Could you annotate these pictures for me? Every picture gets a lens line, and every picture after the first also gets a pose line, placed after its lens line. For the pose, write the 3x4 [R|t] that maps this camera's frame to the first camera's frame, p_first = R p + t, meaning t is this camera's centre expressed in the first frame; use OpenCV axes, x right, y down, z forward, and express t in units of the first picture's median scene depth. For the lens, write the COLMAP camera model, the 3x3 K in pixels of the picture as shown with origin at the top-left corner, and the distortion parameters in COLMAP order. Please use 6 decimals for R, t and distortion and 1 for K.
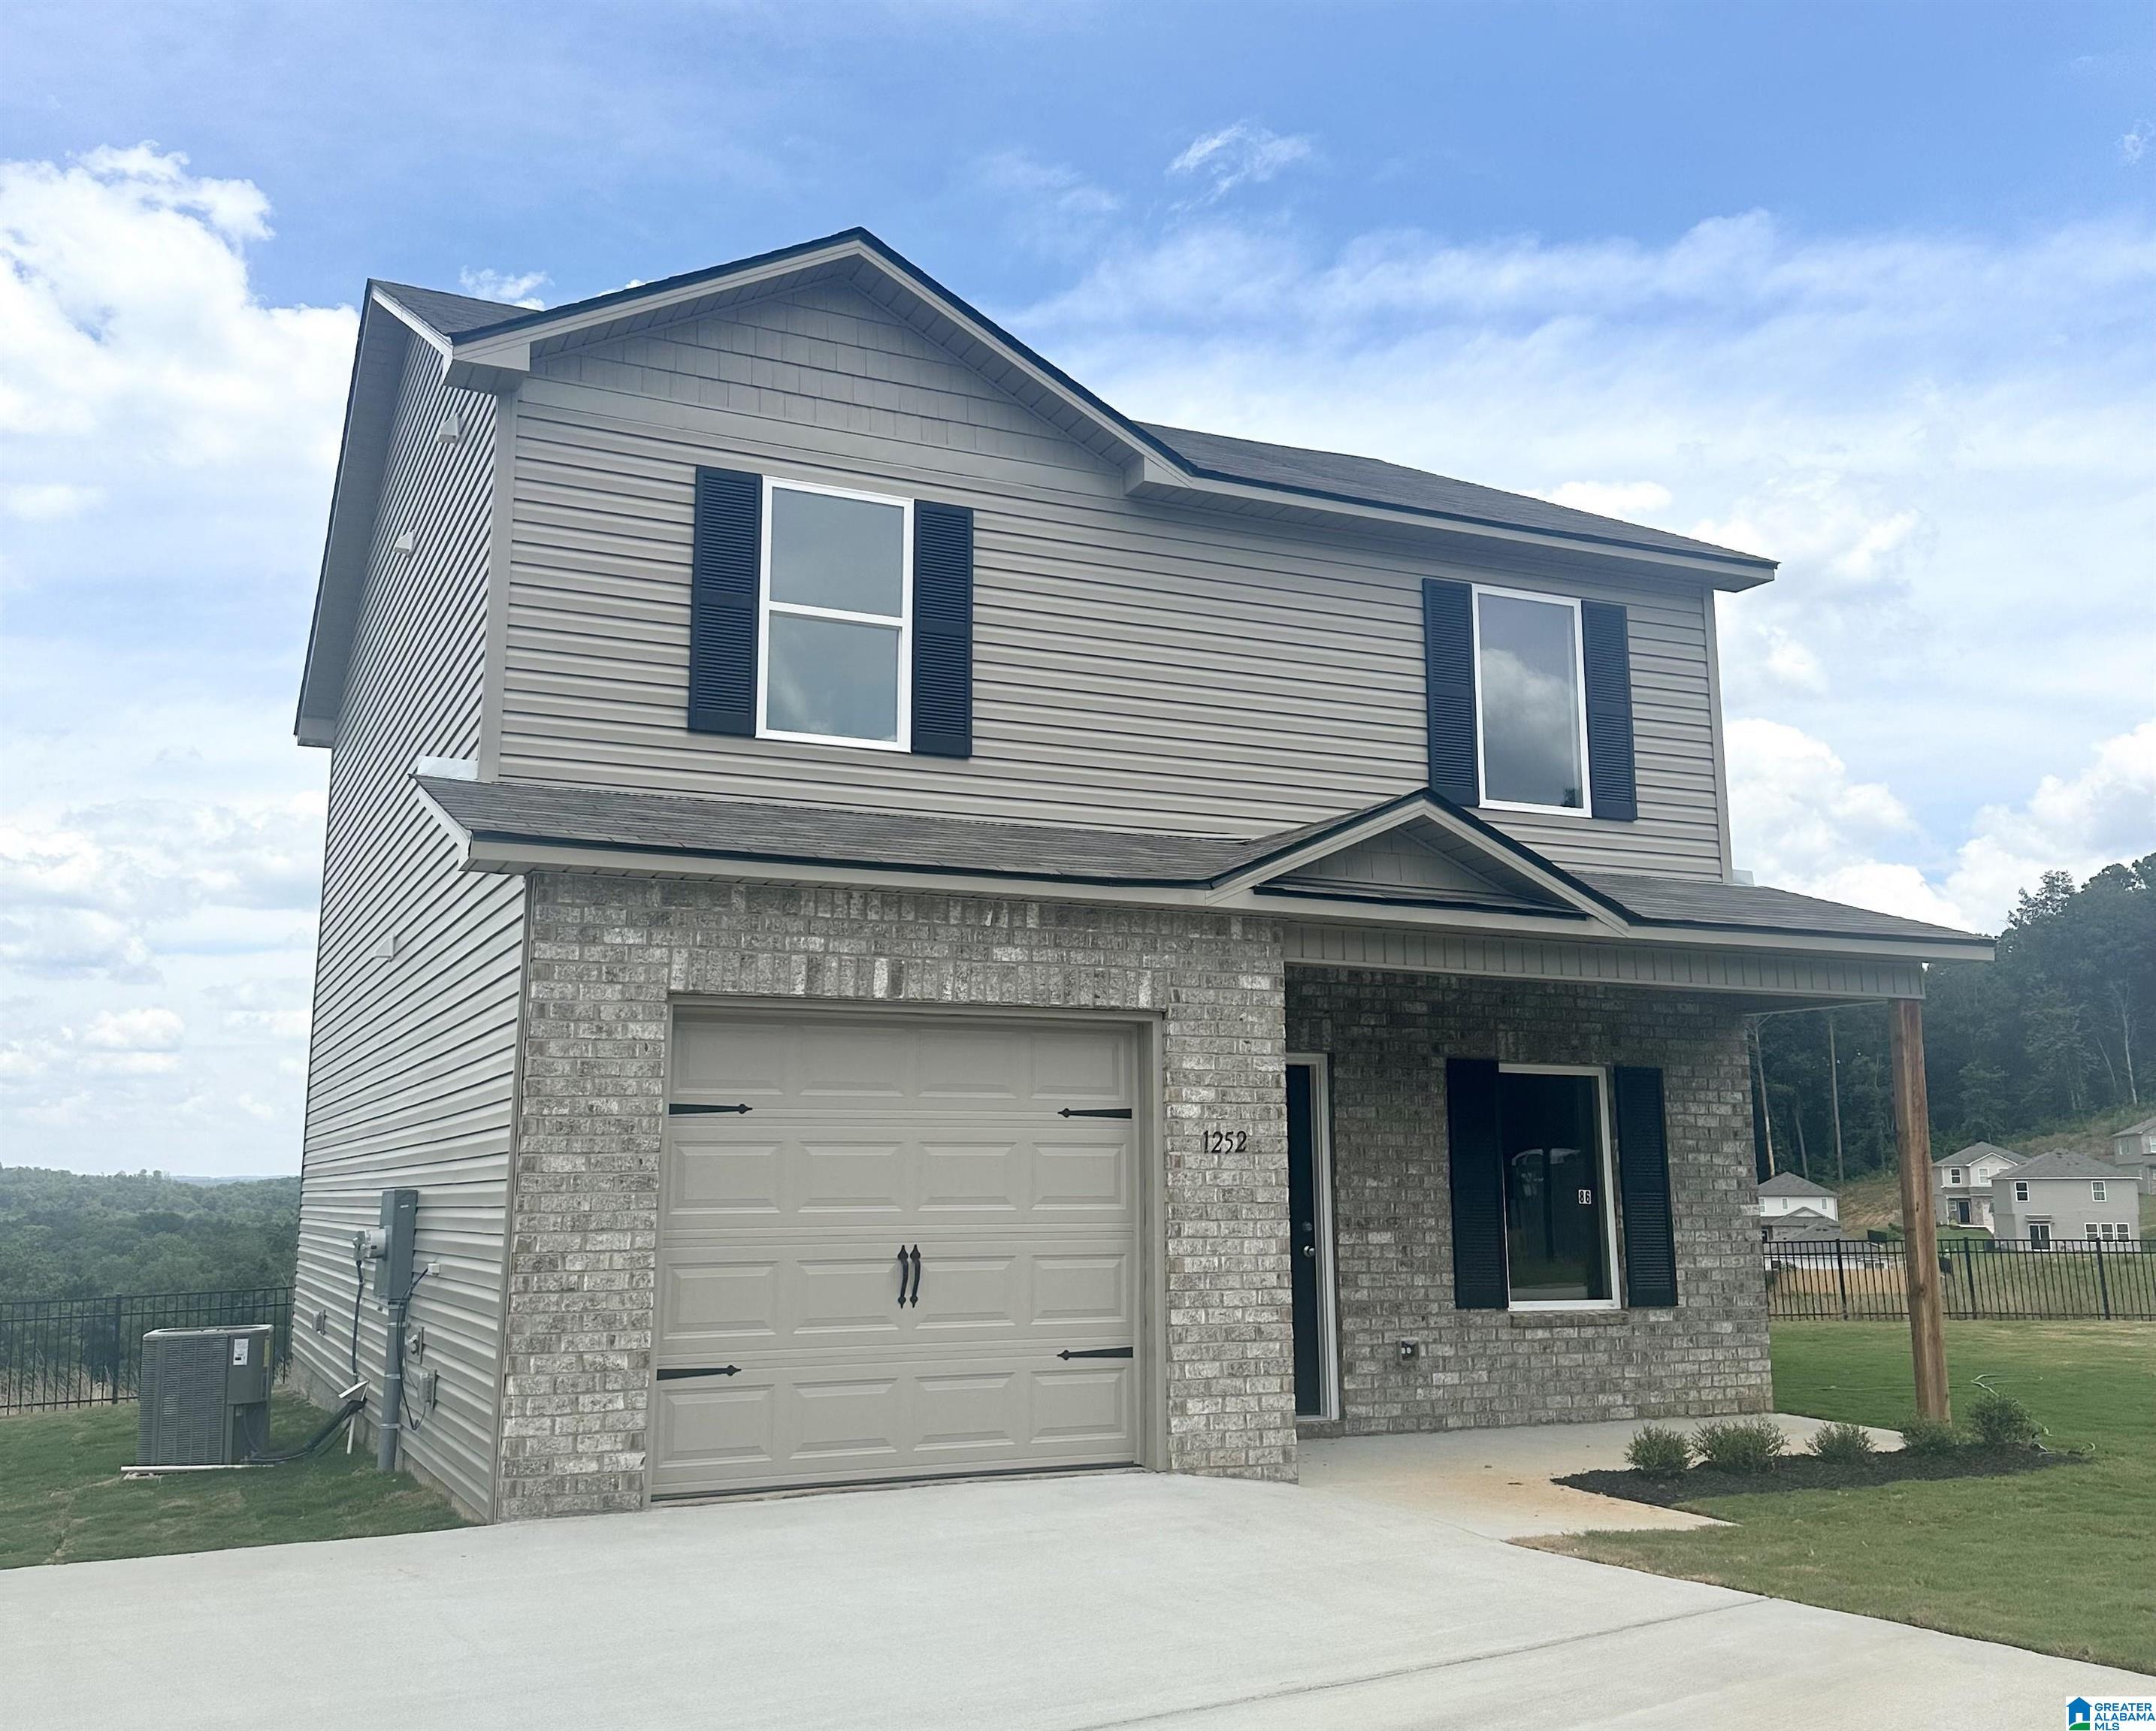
lens RADIAL K [[1987.3, 0, 1051.8], [0, 1987.3, 837.9], [0, 0, 1]] dist [0.248155, -0.576264]
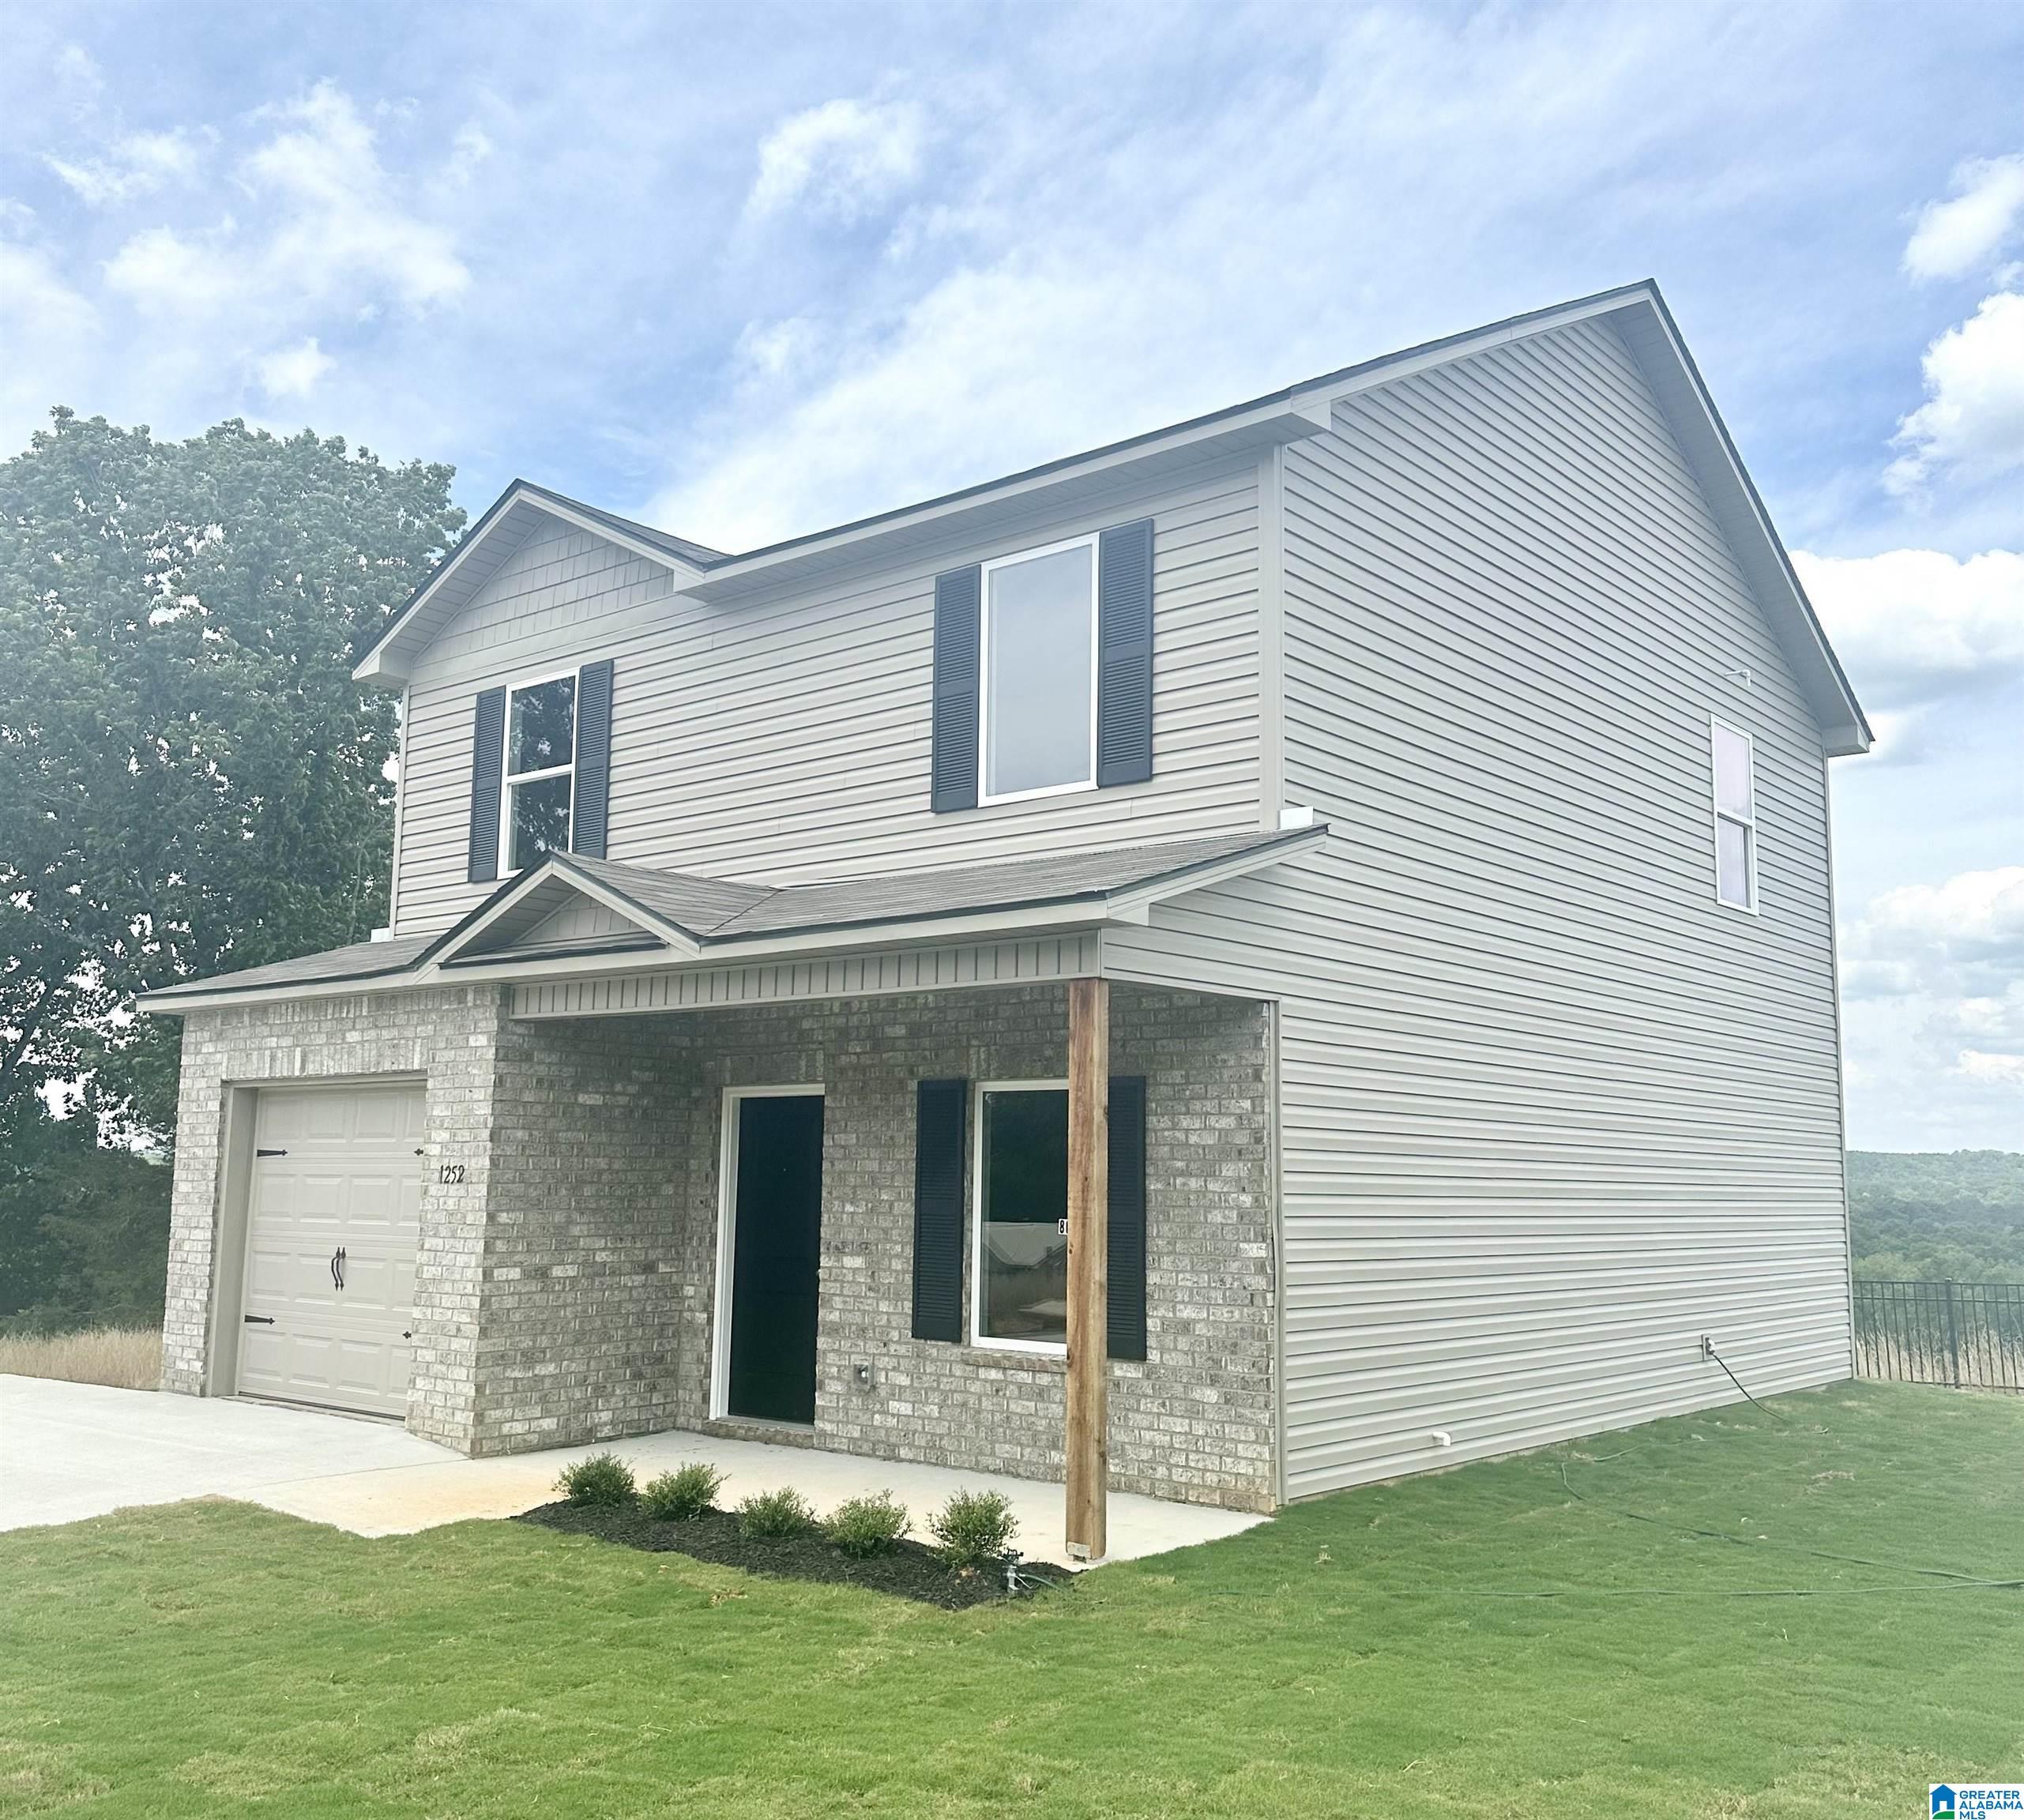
lens RADIAL K [[1847.6, 0, 1015.0], [0, 1847.6, 942.3], [0, 0, 1]] dist [0.183168, -0.332246]
pose [[0.423857, -0.105958, -0.899510, 1.047217], [0.142769, 0.988534, -0.049170, 0.096871], [0.894406, -0.107581, 0.434124, 0.681126]]
